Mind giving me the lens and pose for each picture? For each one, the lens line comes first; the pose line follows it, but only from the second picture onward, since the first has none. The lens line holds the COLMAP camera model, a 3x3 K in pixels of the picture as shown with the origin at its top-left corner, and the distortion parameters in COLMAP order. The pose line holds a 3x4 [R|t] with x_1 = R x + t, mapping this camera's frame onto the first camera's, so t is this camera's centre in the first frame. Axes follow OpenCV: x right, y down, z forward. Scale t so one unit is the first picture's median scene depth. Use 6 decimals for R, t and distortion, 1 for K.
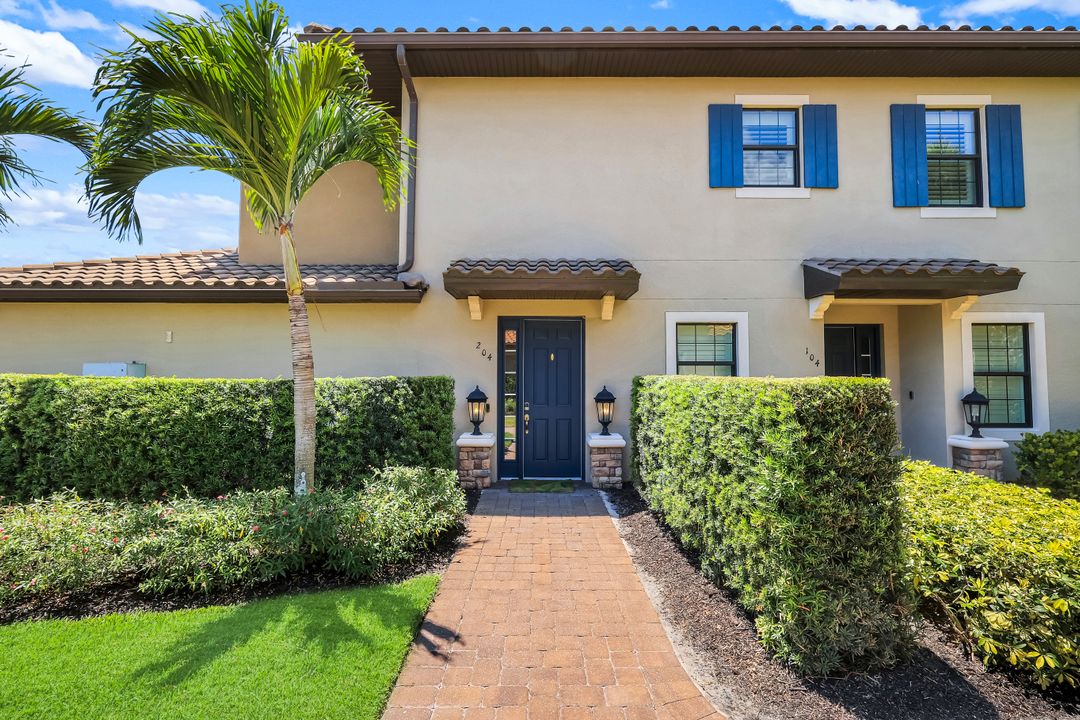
lens RADIAL K [[475.3, 0, 541.4], [0, 475.3, 352.8], [0, 0, 1]] dist [0.002772, -0.000040]
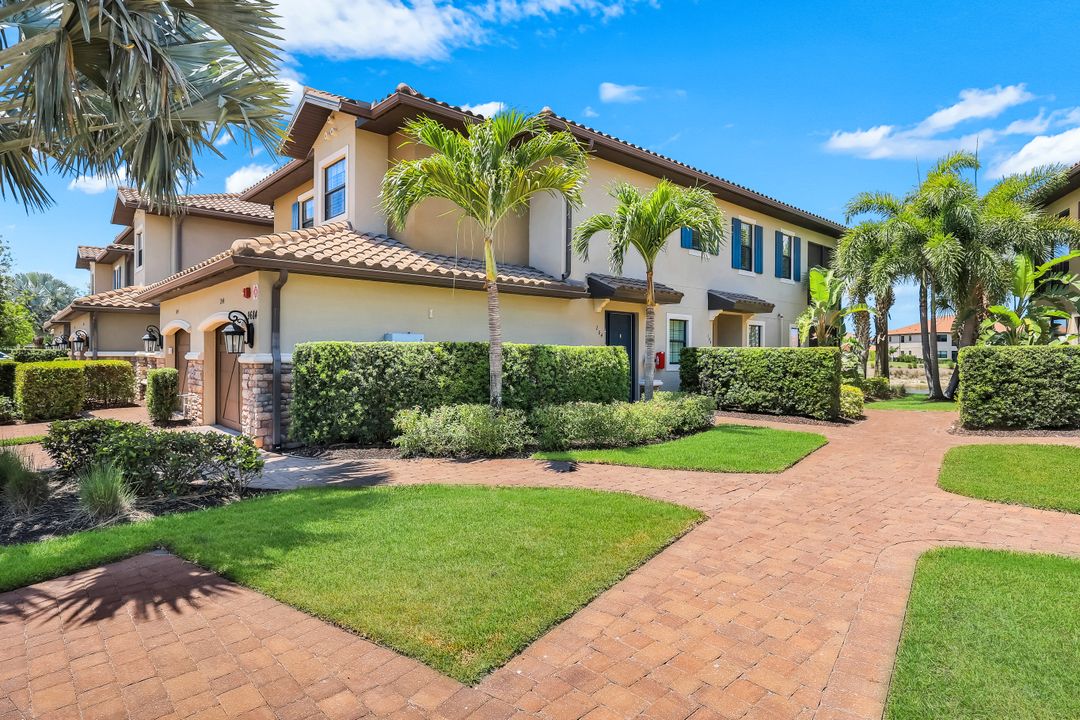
lens RADIAL K [[532.5, 0, 540.2], [0, 532.5, 354.1], [0, 0, 1]] dist [-0.001769, 0.000030]
pose [[0.763527, -0.001694, 0.645774, -1.402458], [-0.029300, 0.998876, 0.037262, 0.010156], [-0.645111, -0.047372, 0.762619, -0.257624]]
